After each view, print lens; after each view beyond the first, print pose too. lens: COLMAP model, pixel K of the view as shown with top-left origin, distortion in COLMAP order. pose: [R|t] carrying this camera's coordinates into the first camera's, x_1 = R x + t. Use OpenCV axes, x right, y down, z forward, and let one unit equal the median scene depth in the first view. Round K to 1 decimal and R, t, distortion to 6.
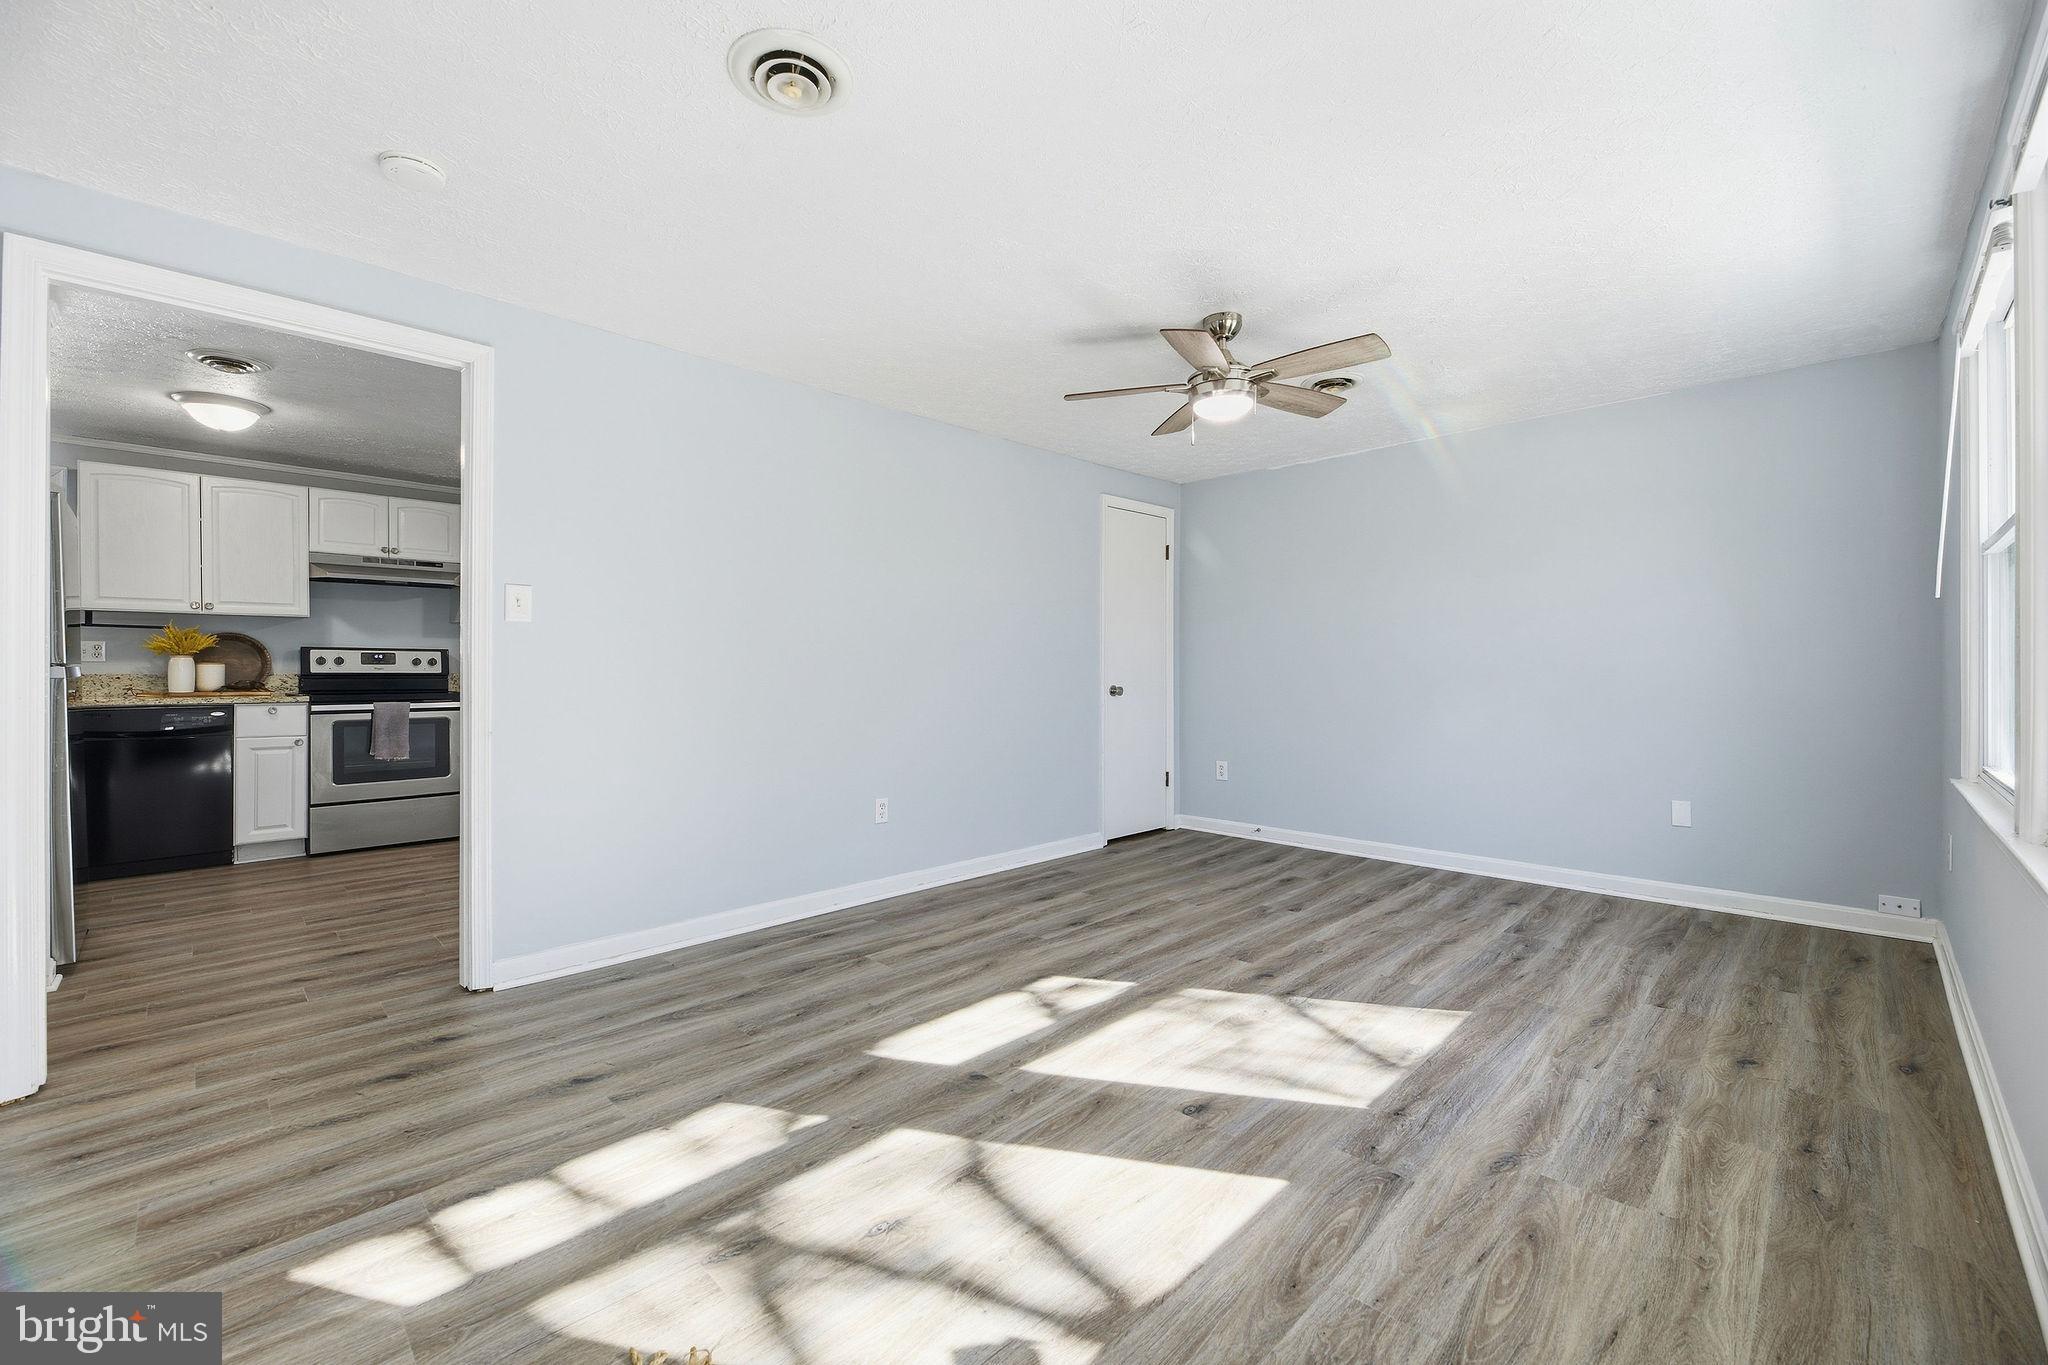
lens RADIAL K [[838.1, 0, 1015.9], [0, 838.1, 674.3], [0, 0, 1]] dist [-0.000549, -0.000404]
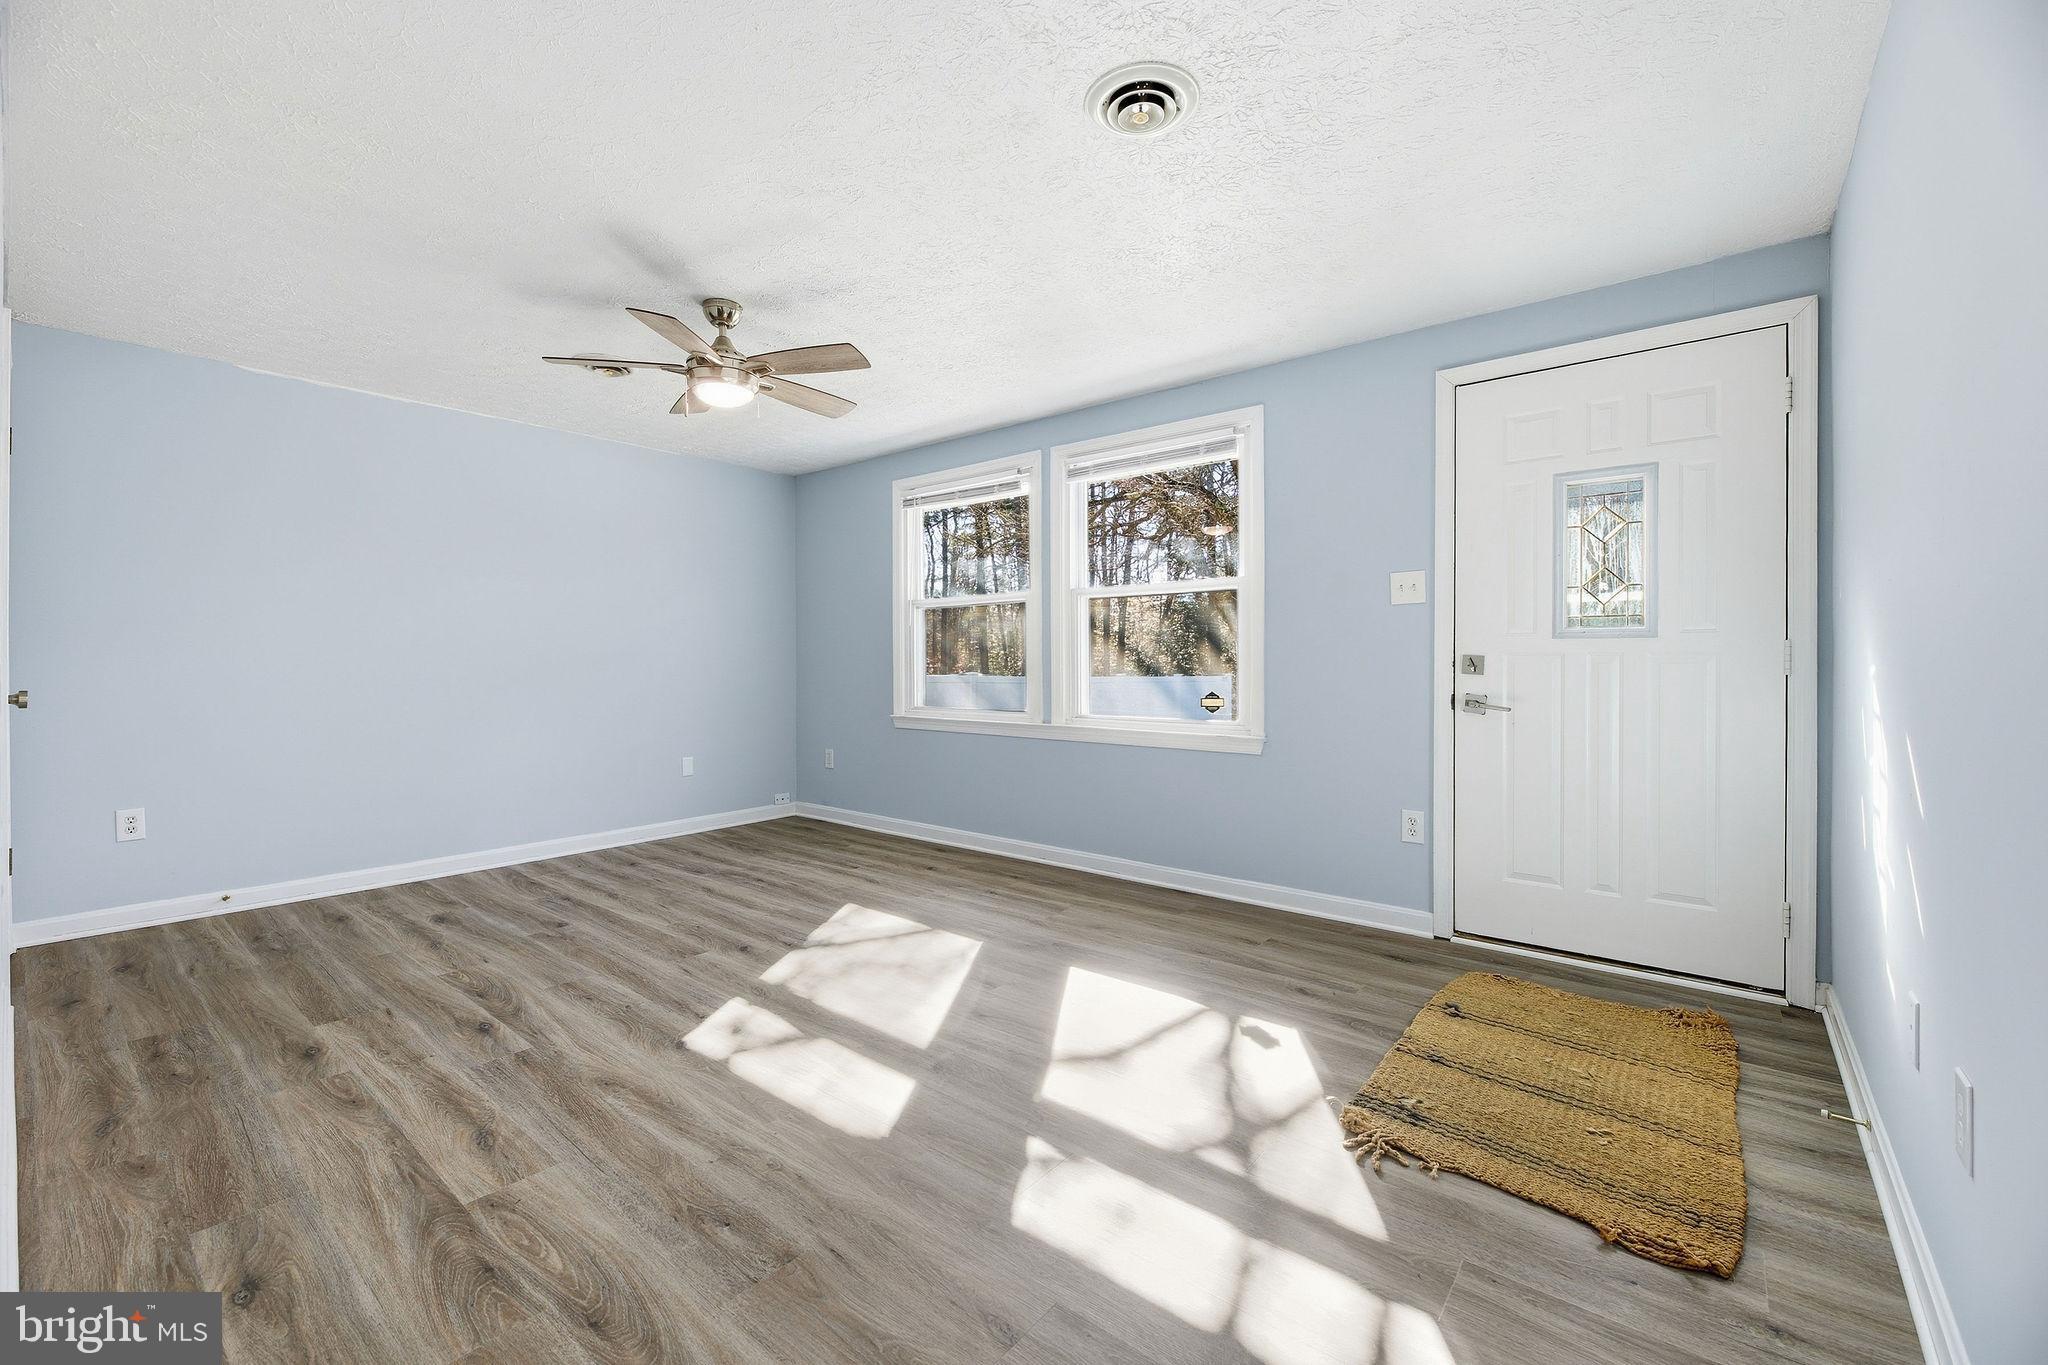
lens RADIAL K [[838.1, 0, 1015.9], [0, 838.1, 674.3], [0, 0, 1]] dist [-0.000549, -0.000404]
pose [[-0.092795, -0.012089, 0.995612, -0.836456], [0.009075, 0.999874, 0.012987, 0.005707], [-0.995644, 0.010241, -0.092674, 0.817623]]
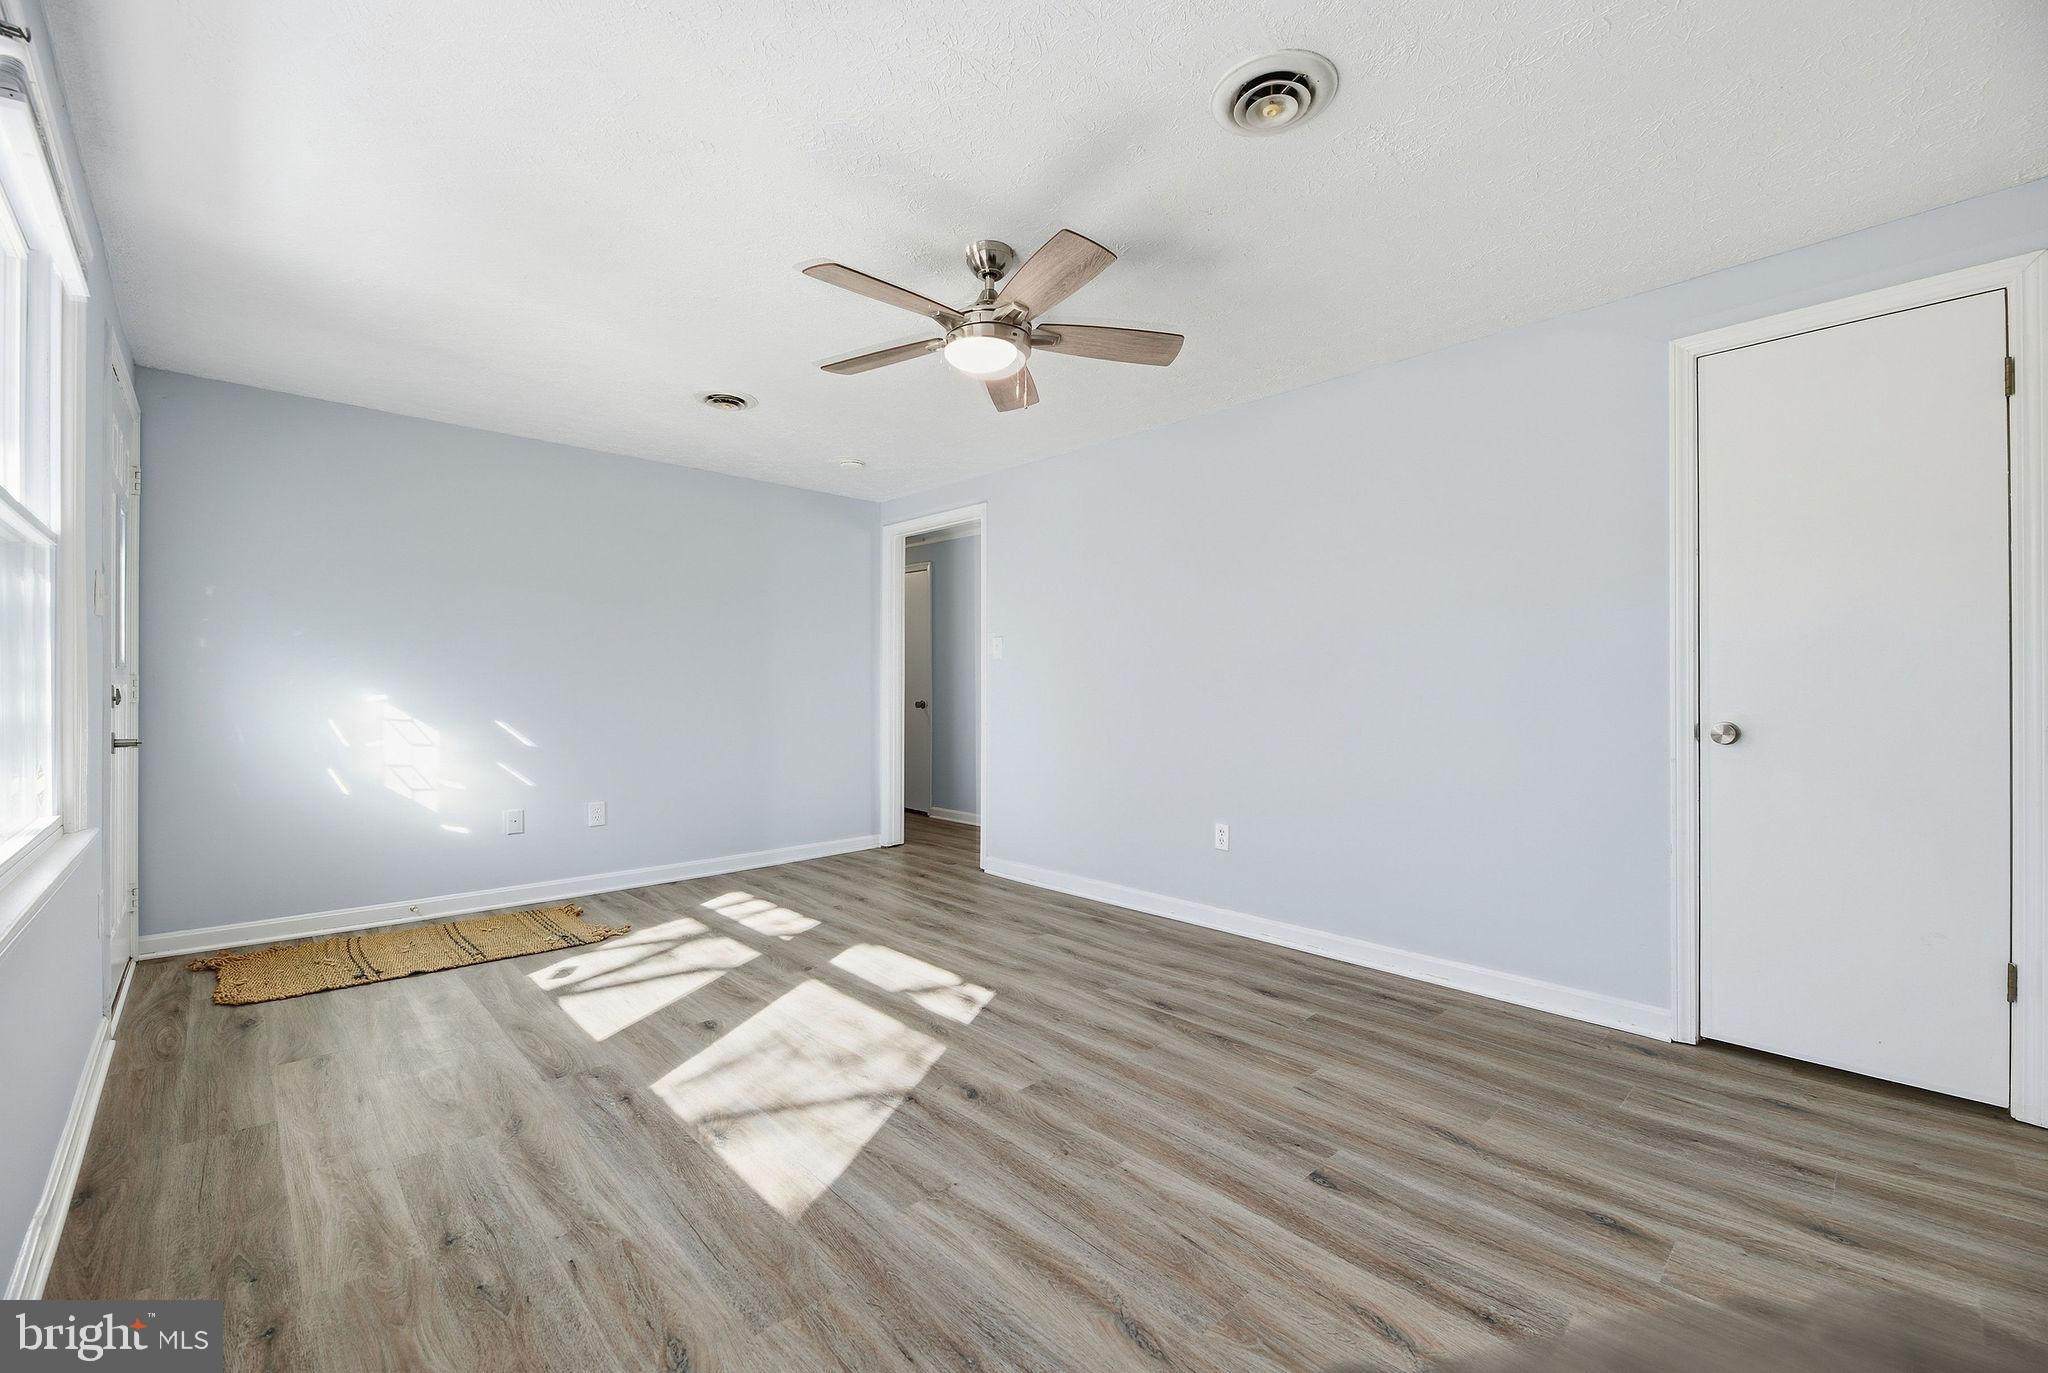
lens RADIAL K [[838.1, 0, 1015.9], [0, 838.1, 678.3], [0, 0, 1]] dist [-0.000549, -0.000404]
pose [[-0.031087, -0.007763, -0.999487, 1.141422], [-0.006953, 0.999947, -0.007550, -0.009484], [0.999492, 0.006715, -0.031140, 1.148084]]
